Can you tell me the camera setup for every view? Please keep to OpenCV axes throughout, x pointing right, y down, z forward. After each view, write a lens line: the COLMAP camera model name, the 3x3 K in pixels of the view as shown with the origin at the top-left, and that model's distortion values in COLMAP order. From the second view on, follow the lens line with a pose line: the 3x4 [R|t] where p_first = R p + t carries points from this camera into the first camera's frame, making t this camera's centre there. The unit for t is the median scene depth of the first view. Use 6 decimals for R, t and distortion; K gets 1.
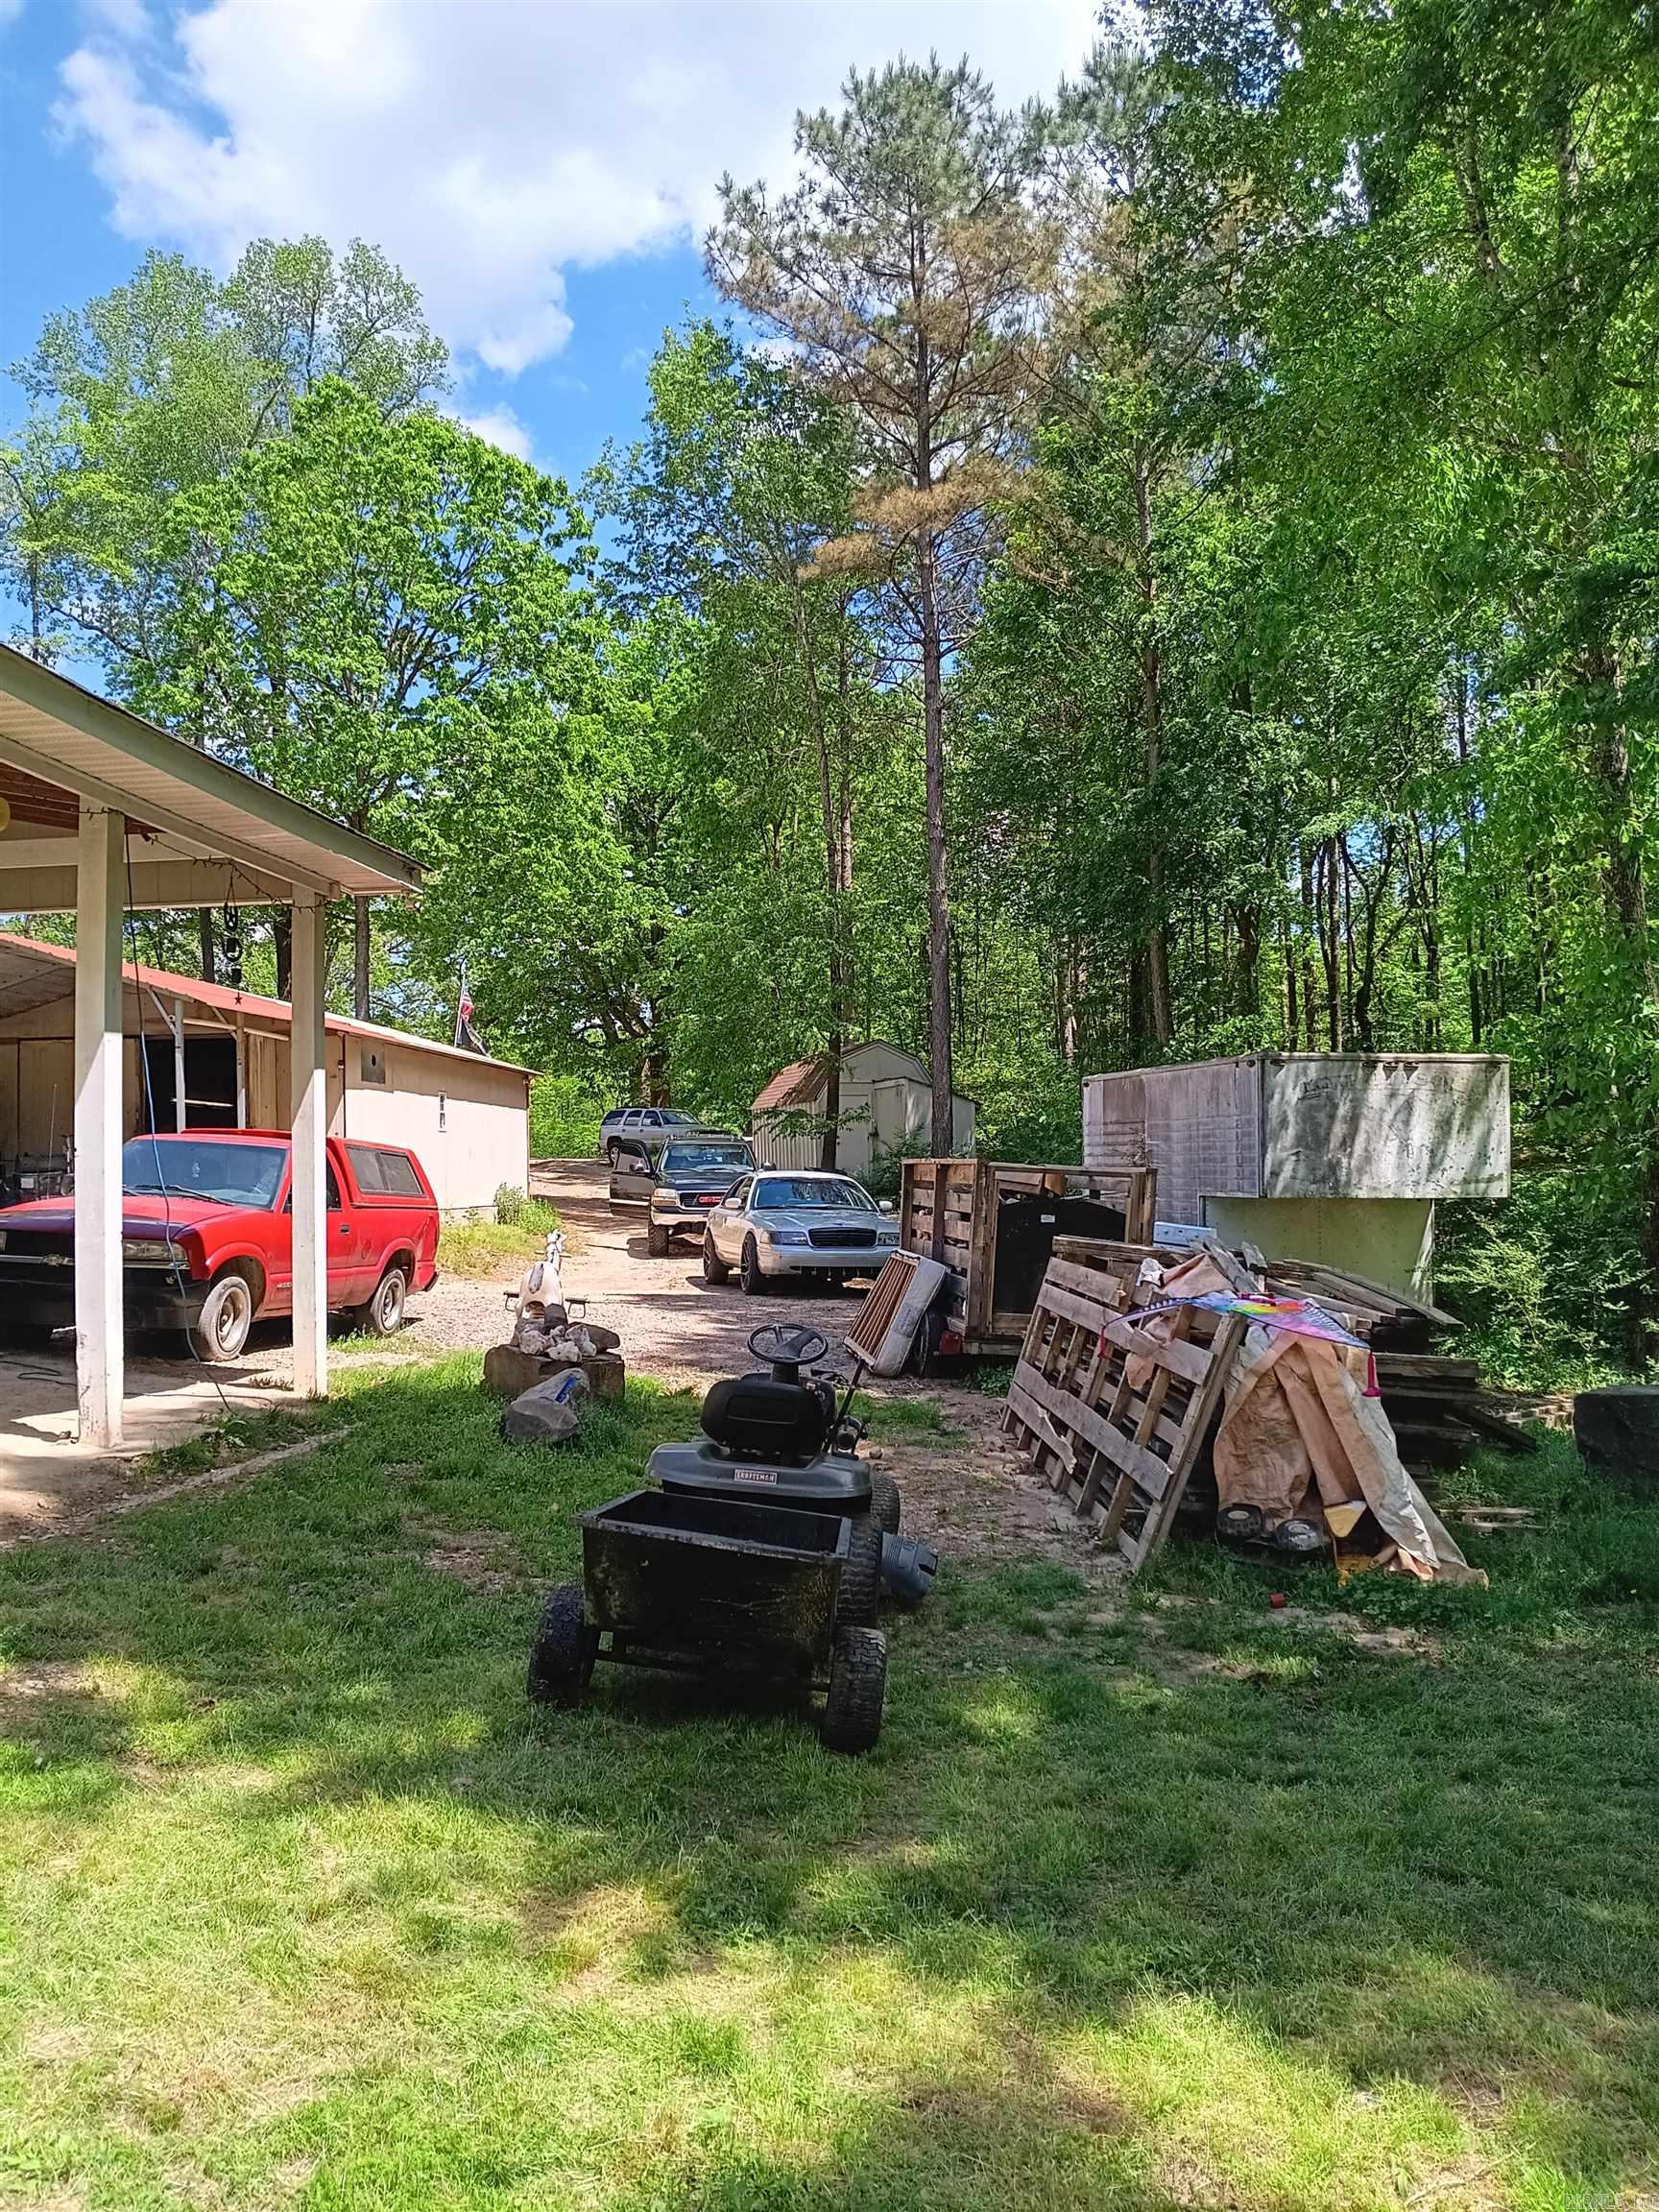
lens RADIAL K [[1703.4, 0, 758.9], [0, 1703.4, 1108.4], [0, 0, 1]] dist [-0.005347, -0.007214]
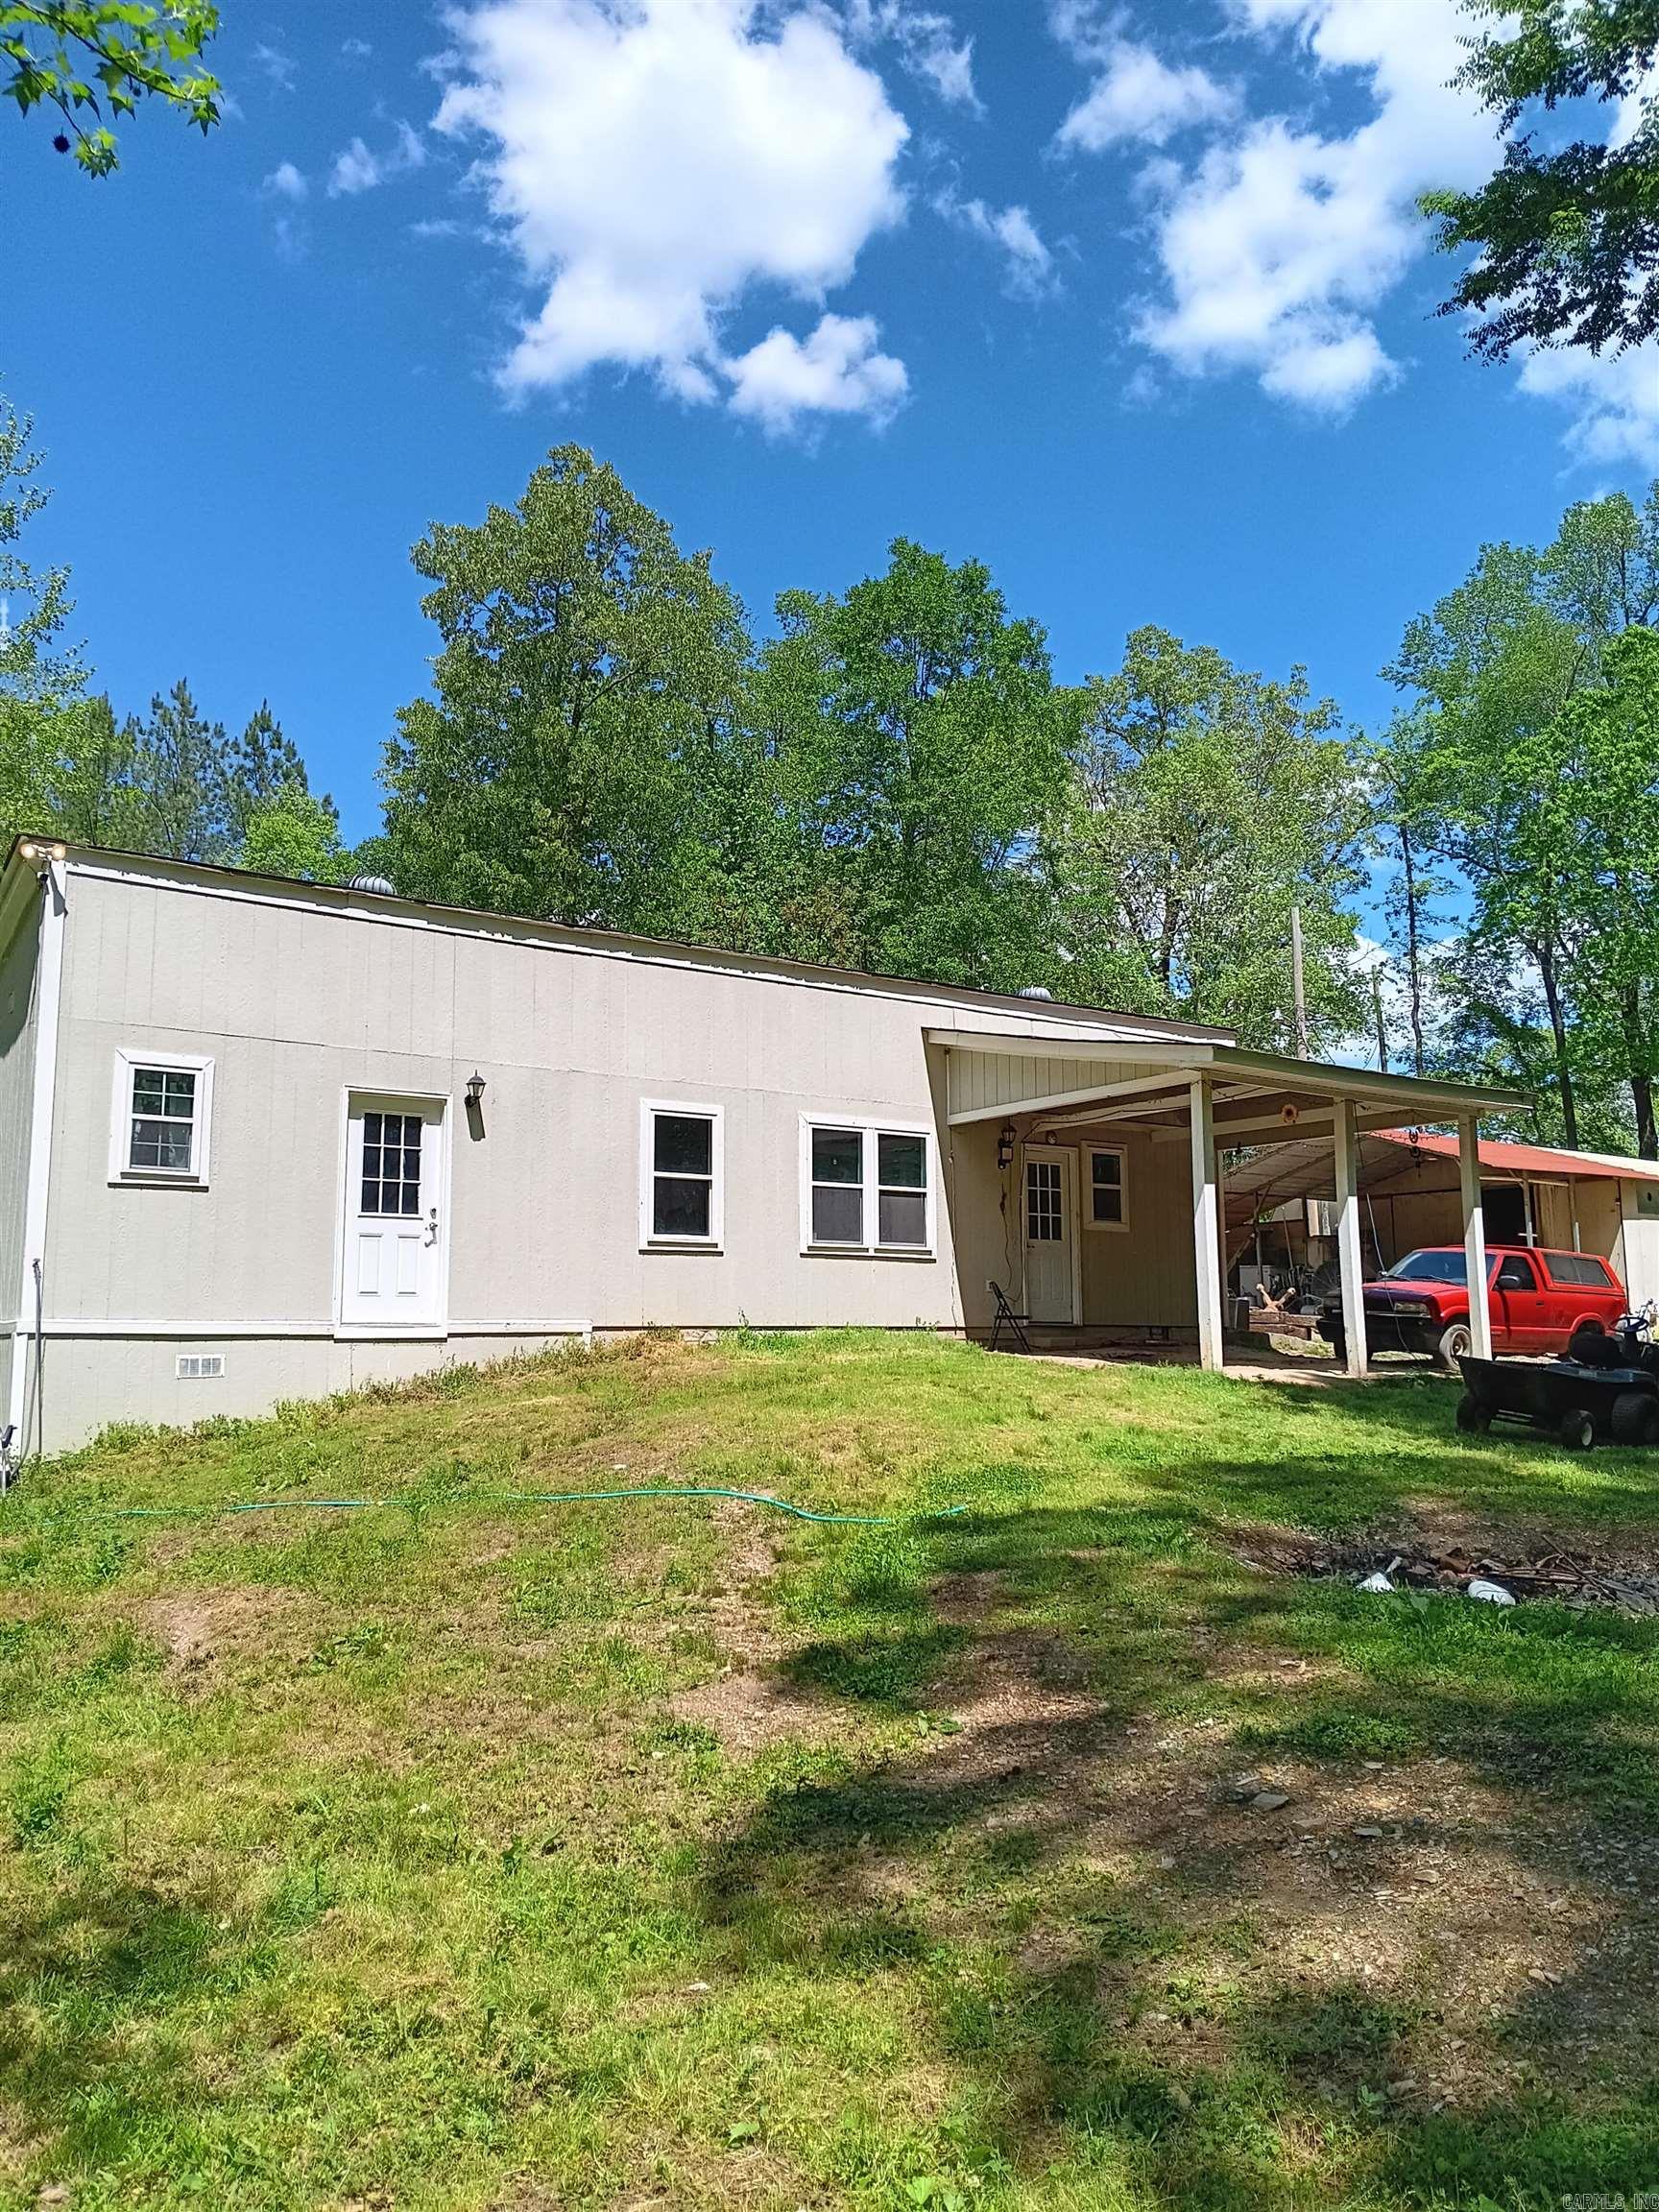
lens RADIAL K [[1703.4, 0, 758.9], [0, 1703.4, 1108.4], [0, 0, 1]] dist [-0.005347, -0.007214]
pose [[0.684910, -0.096125, -0.722259, 0.156166], [0.031183, 0.994218, -0.102749, 0.010503], [0.727960, 0.047852, 0.683948, -0.241503]]
